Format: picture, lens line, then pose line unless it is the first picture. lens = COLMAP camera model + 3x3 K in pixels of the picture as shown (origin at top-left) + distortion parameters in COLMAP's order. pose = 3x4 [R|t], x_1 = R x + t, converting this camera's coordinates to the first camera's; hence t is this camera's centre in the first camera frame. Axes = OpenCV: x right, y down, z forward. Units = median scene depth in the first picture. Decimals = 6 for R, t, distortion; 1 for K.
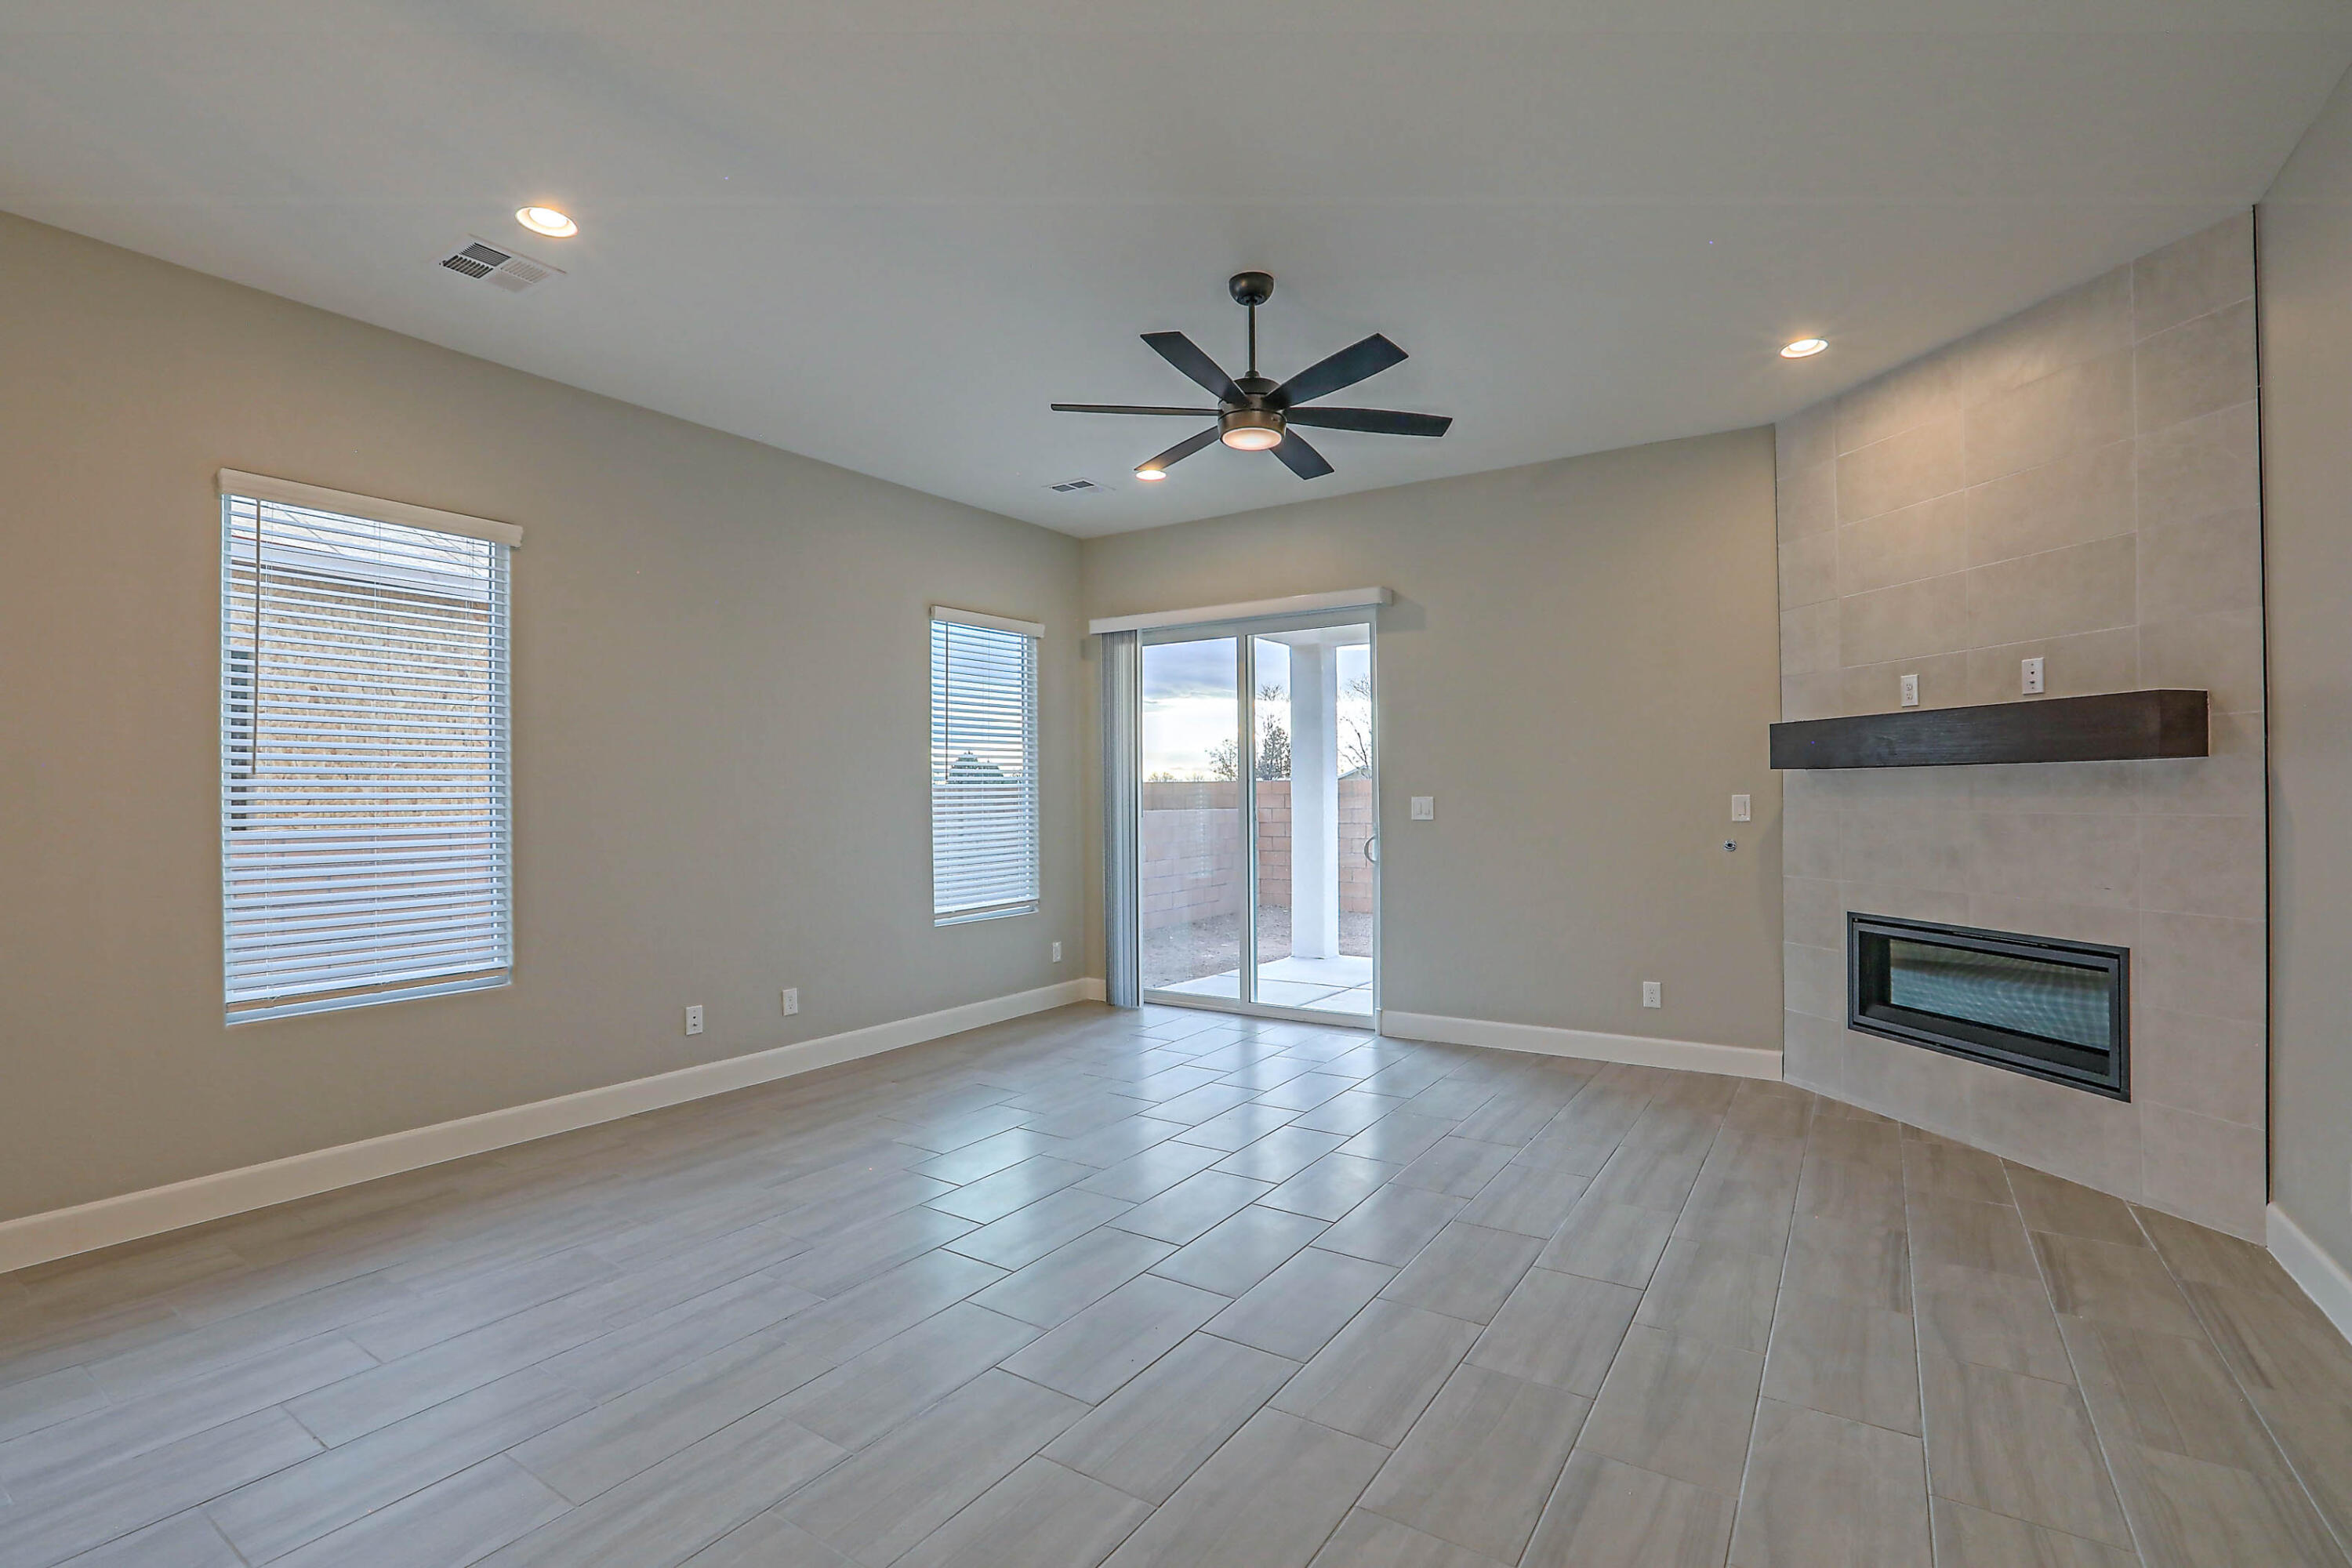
lens RADIAL K [[1064.8, 0, 1179.6], [0, 1064.8, 788.6], [0, 0, 1]] dist [-0.047703, 0.014257]
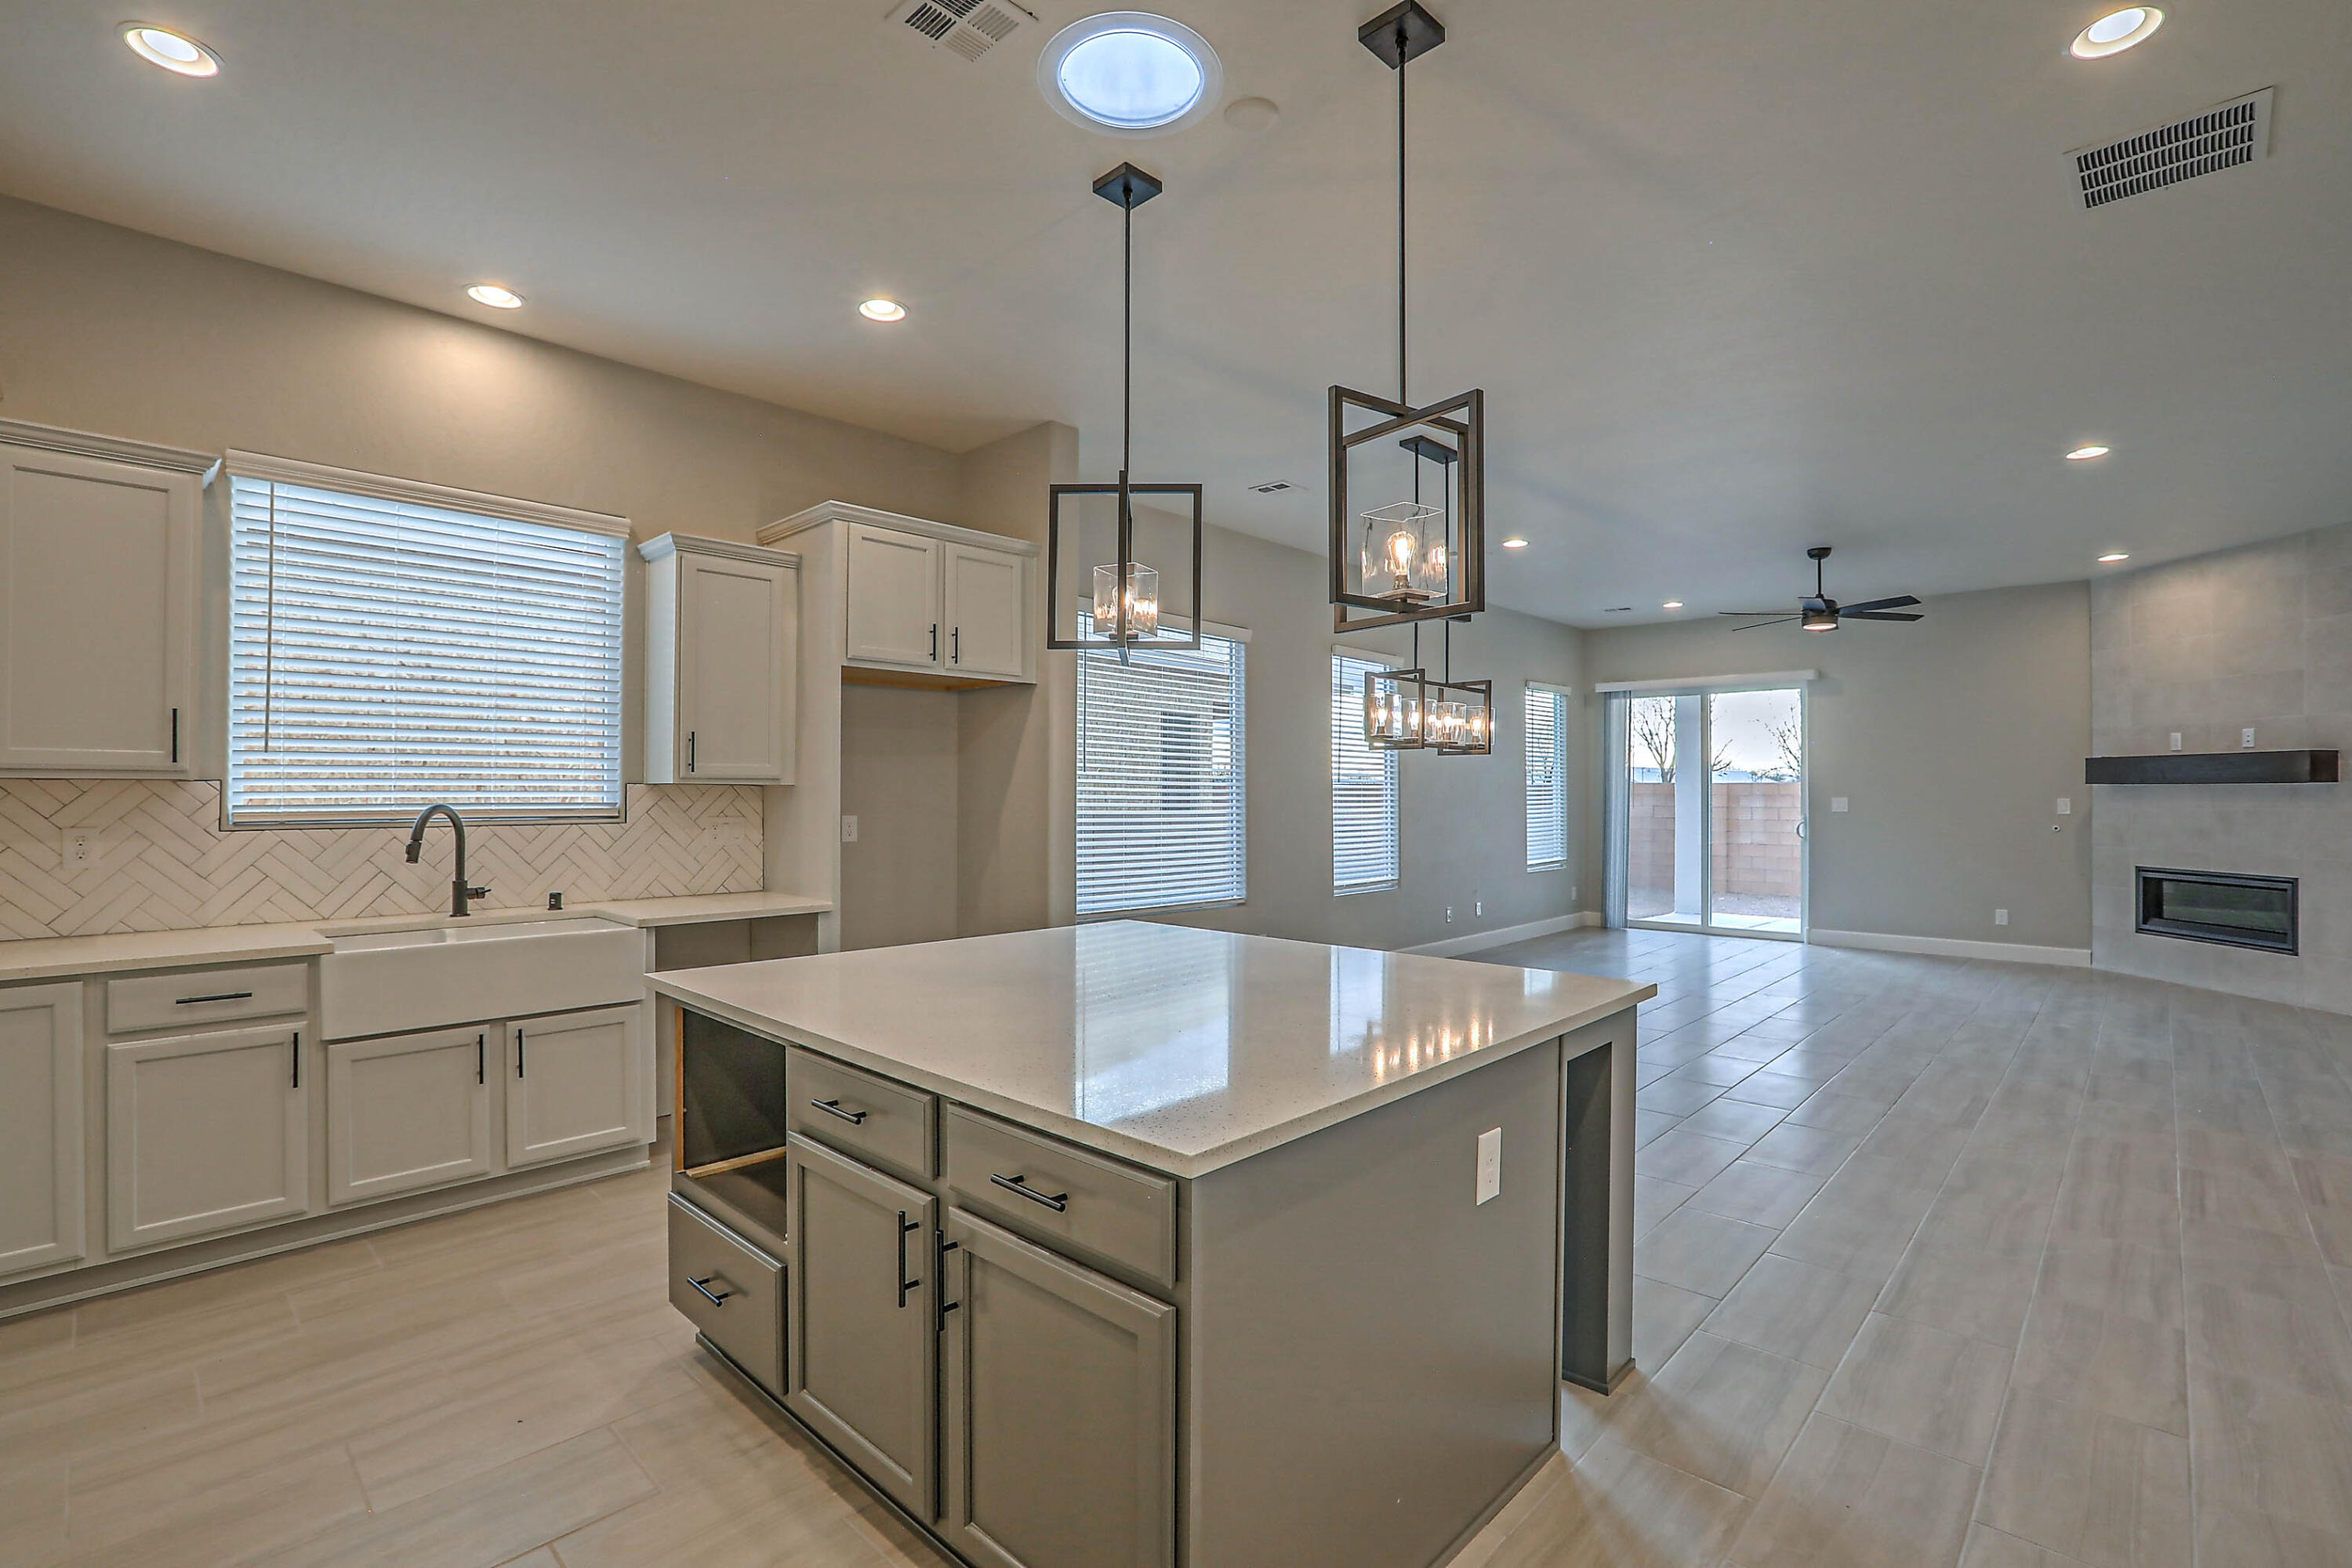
lens RADIAL K [[1064.8, 0, 1174.9], [0, 1064.8, 787.4], [0, 0, 1]] dist [-0.047703, 0.014257]
pose [[0.984356, 0.009039, -0.175960, -0.691383], [-0.008824, 0.999959, 0.002005, -0.003653], [0.175971, -0.000421, 0.984395, -1.061553]]
